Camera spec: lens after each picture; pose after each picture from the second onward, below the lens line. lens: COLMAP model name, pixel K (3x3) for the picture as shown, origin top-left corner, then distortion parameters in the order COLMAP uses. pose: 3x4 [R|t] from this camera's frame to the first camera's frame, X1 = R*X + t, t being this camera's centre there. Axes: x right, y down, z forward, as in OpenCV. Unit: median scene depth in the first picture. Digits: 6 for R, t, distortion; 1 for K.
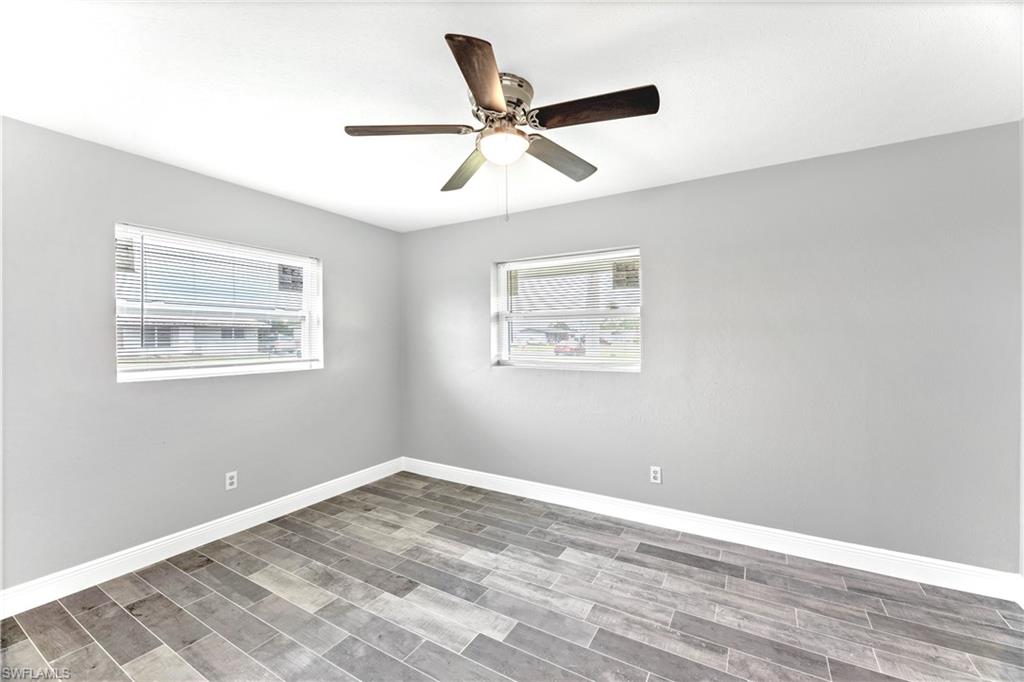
lens RADIAL K [[426.4, 0, 513.8], [0, 426.4, 338.9], [0, 0, 1]] dist [-0.000177, 0.000088]
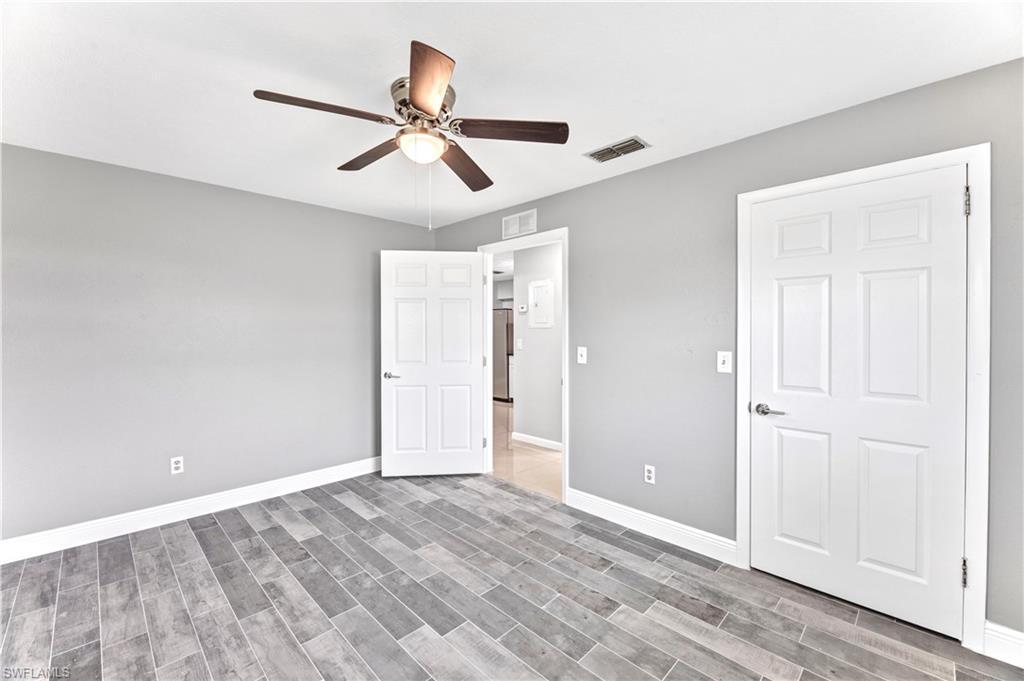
lens RADIAL K [[426.4, 0, 510.3], [0, 426.4, 336.0], [0, 0, 1]] dist [-0.000177, 0.000088]
pose [[-0.970766, 0.003031, 0.240007, -0.456131], [0.005850, 0.999922, 0.011034, -0.000507], [-0.239955, 0.012116, -0.970708, 1.860999]]
